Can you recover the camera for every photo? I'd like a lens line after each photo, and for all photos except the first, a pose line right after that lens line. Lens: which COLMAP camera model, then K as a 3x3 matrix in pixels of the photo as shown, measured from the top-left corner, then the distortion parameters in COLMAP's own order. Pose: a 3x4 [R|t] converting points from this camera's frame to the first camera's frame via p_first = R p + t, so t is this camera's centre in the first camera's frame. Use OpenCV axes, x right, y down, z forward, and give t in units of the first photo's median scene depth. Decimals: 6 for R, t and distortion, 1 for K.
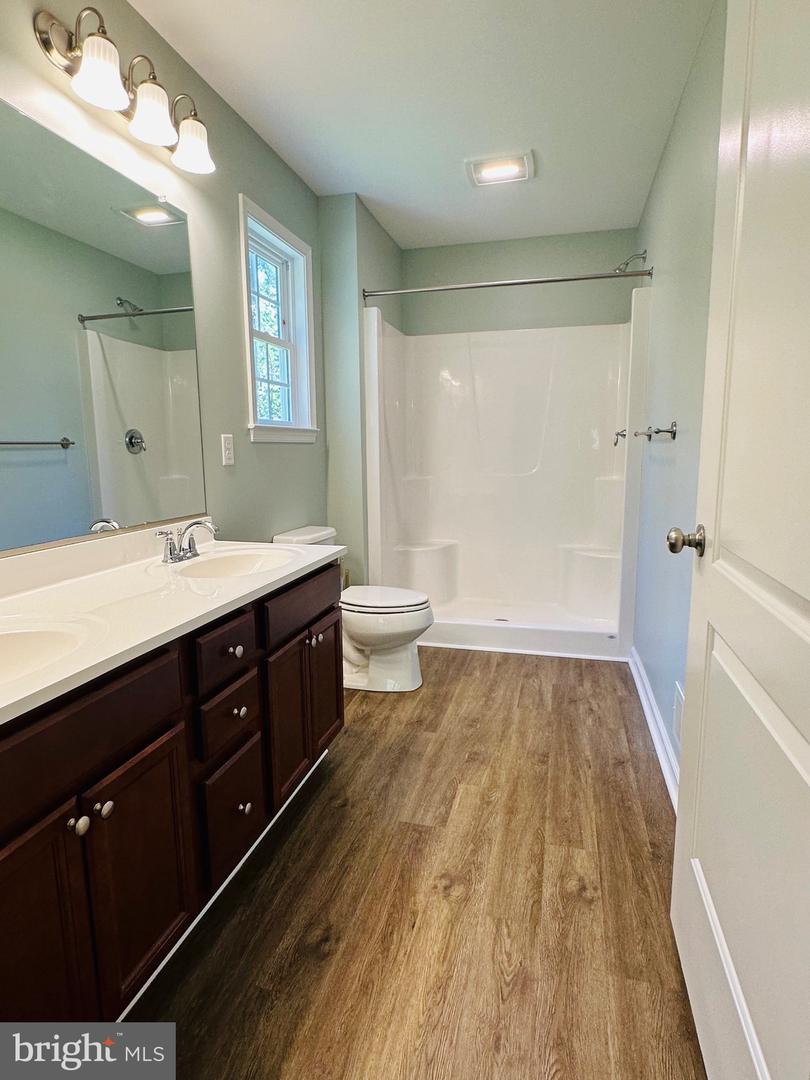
lens RADIAL K [[596.8, 0, 404.4], [0, 596.8, 540.6], [0, 0, 1]] dist [-0.000392, 0.001711]
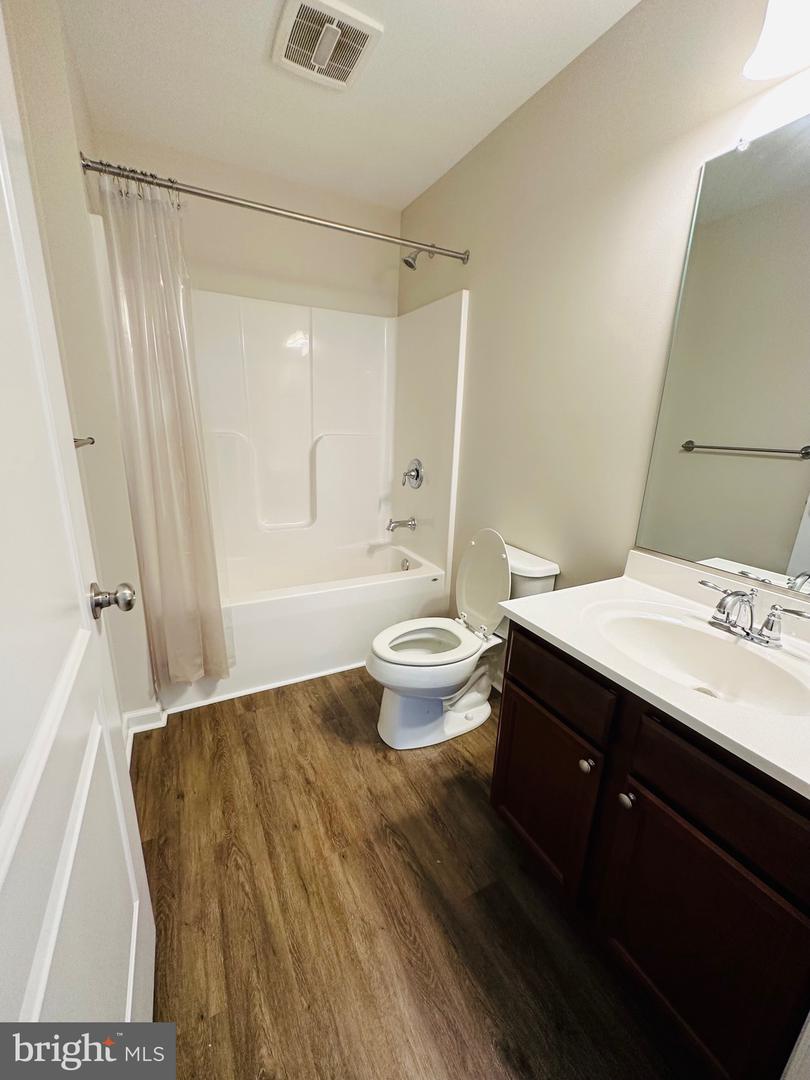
lens RADIAL K [[433.2, 0, 404.1], [0, 433.2, 543.9], [0, 0, 1]] dist [-0.001668, 0.000721]
pose [[-0.740010, 0.161745, -0.652858, 0.386200], [-0.125425, 0.920443, 0.370207, -0.315065], [0.660798, 0.355842, -0.660850, 1.526683]]
